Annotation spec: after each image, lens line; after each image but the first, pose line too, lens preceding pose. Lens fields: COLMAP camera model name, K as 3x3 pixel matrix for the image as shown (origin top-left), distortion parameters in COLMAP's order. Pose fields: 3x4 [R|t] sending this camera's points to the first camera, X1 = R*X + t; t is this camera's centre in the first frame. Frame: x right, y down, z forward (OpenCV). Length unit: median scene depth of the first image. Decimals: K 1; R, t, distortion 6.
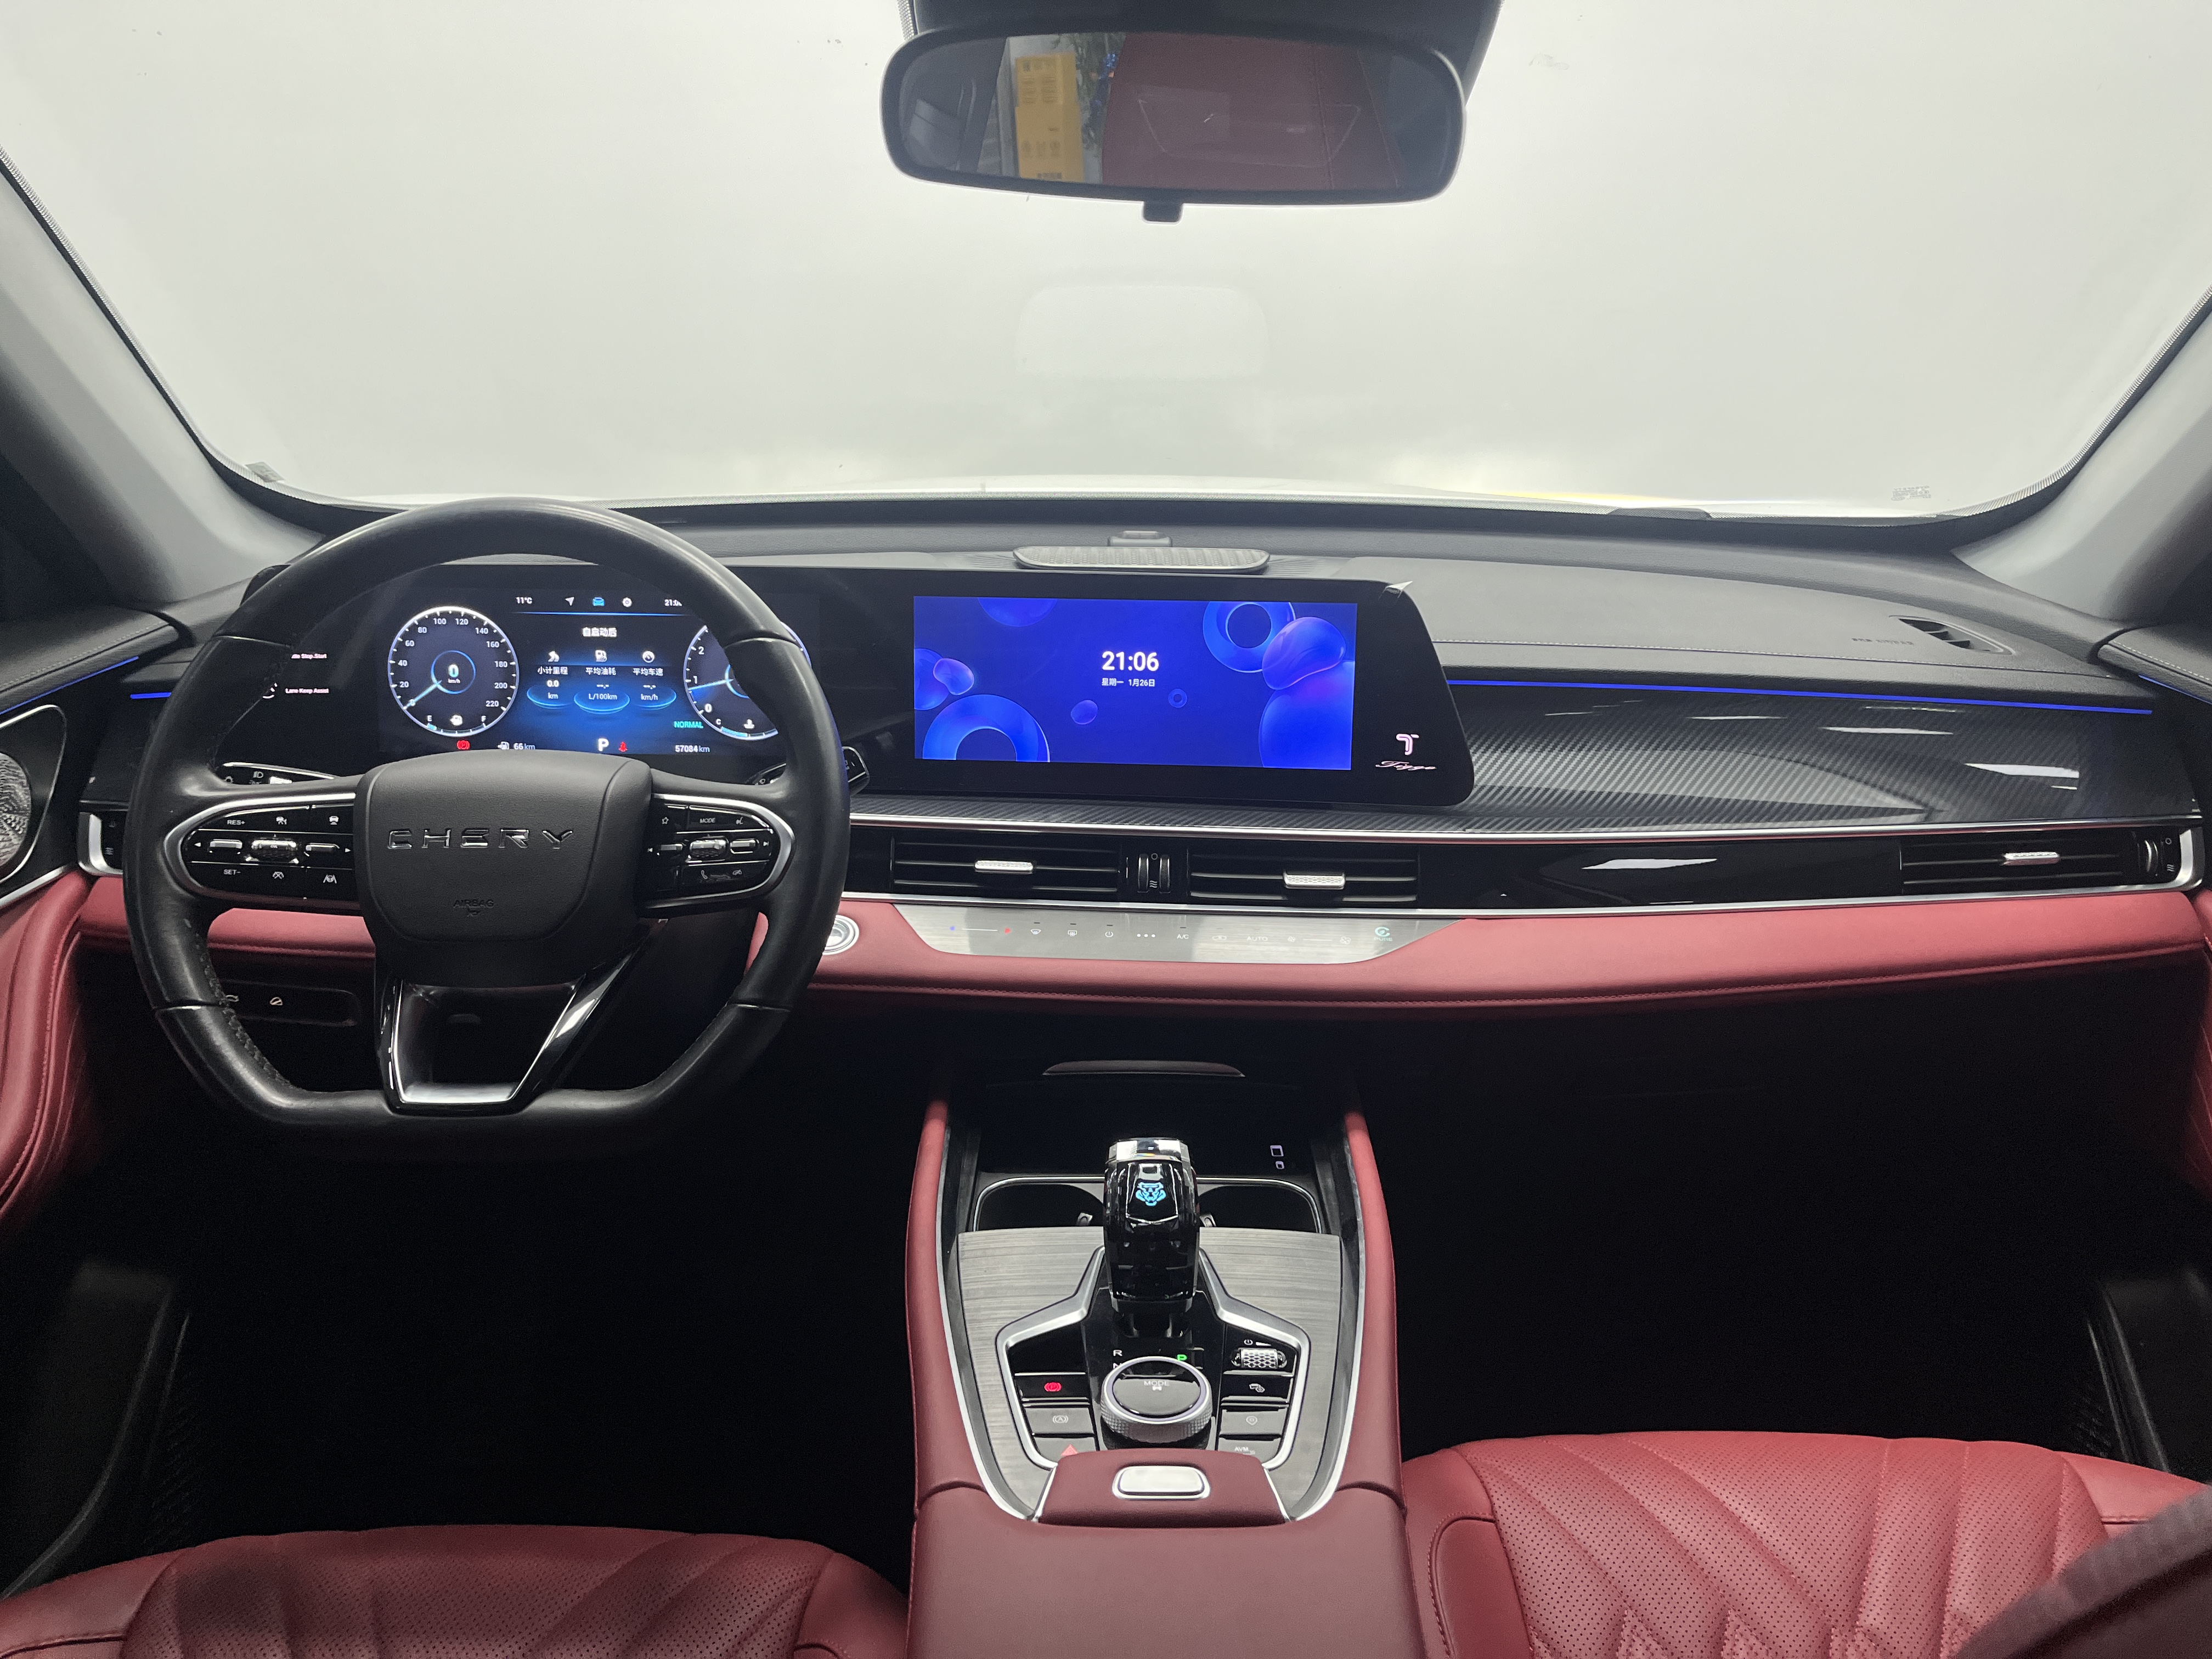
lens RADIAL K [[1676.6, 0, 1106.8], [0, 1676.6, 824.0], [0, 0, 1]] dist [0.072663, -0.102536]
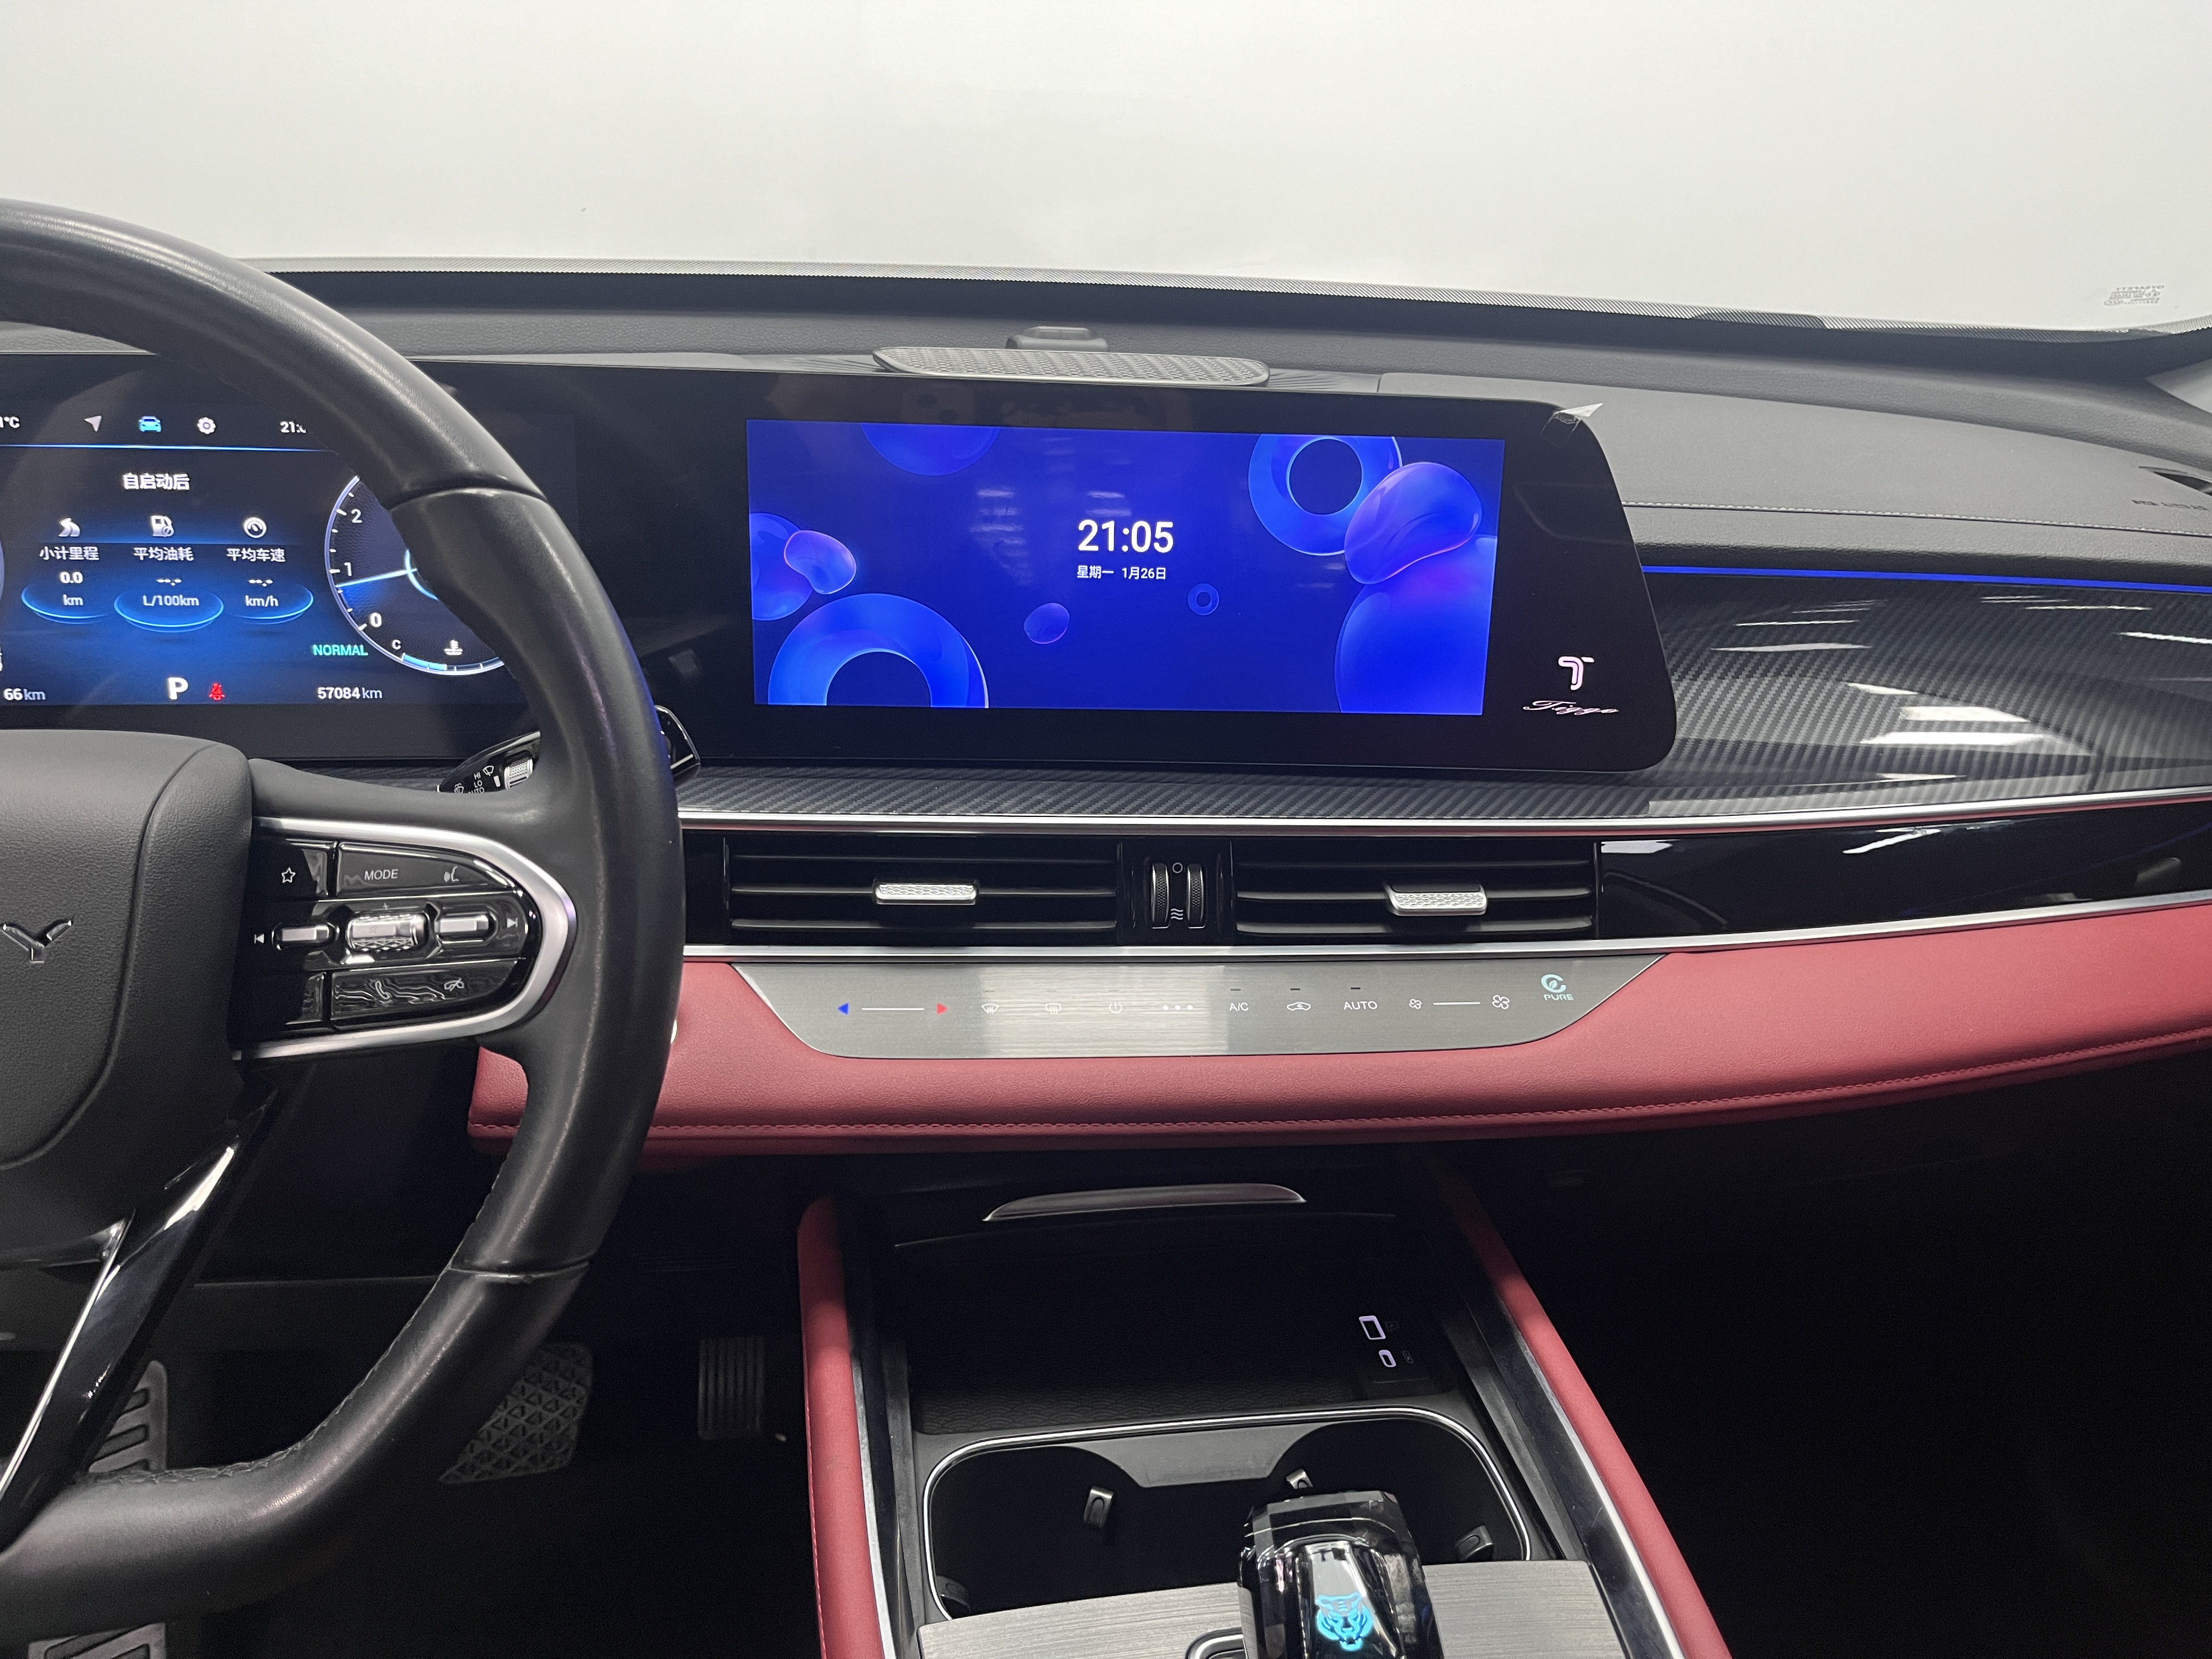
lens RADIAL K [[1704.8, 0, 1107.4], [0, 1704.8, 844.4], [0, 0, 1]] dist [0.075327, -0.103282]
pose [[0.987328, -0.028912, 0.156037, -0.089490], [0.013942, 0.995265, 0.096198, -0.046994], [-0.158080, -0.092803, 0.983056, 0.397794]]
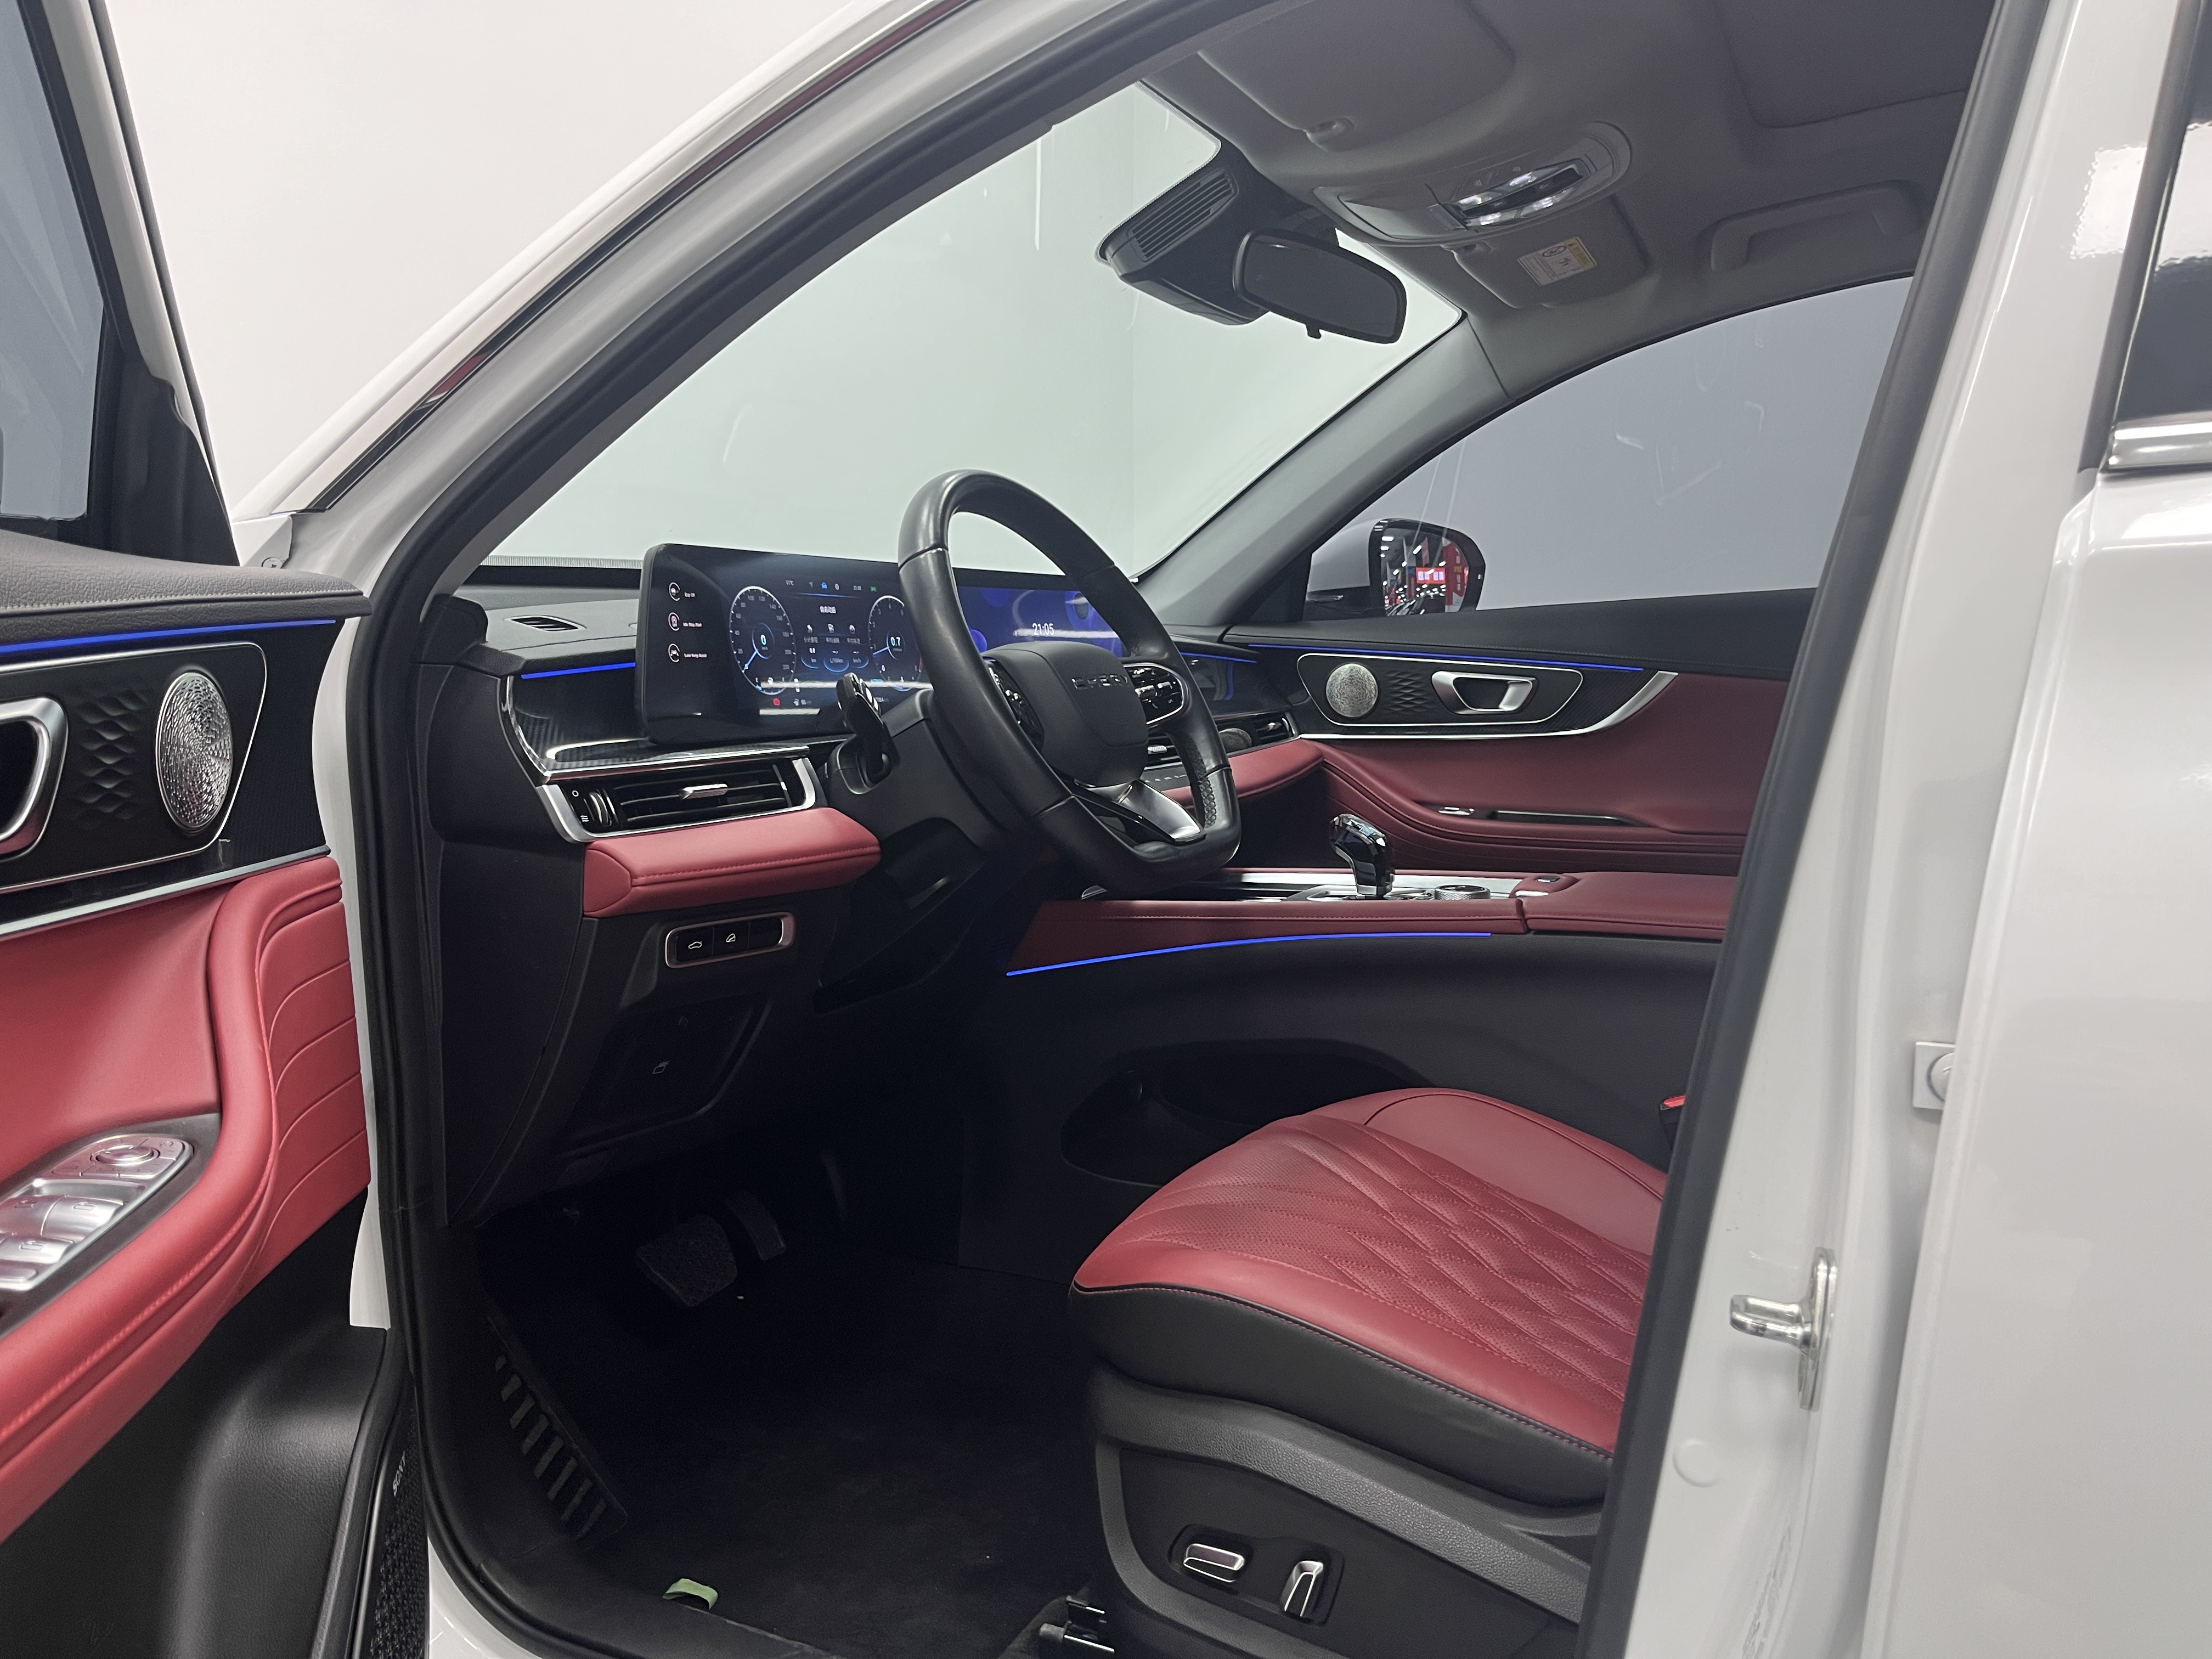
lens RADIAL K [[1676.6, 0, 1106.8], [0, 1676.6, 824.0], [0, 0, 1]] dist [0.072663, -0.102536]
pose [[0.439738, -0.102530, 0.892255, -1.353849], [0.290504, 0.956295, -0.033282, 0.142493], [-0.849846, 0.273839, 0.450304, 0.304067]]
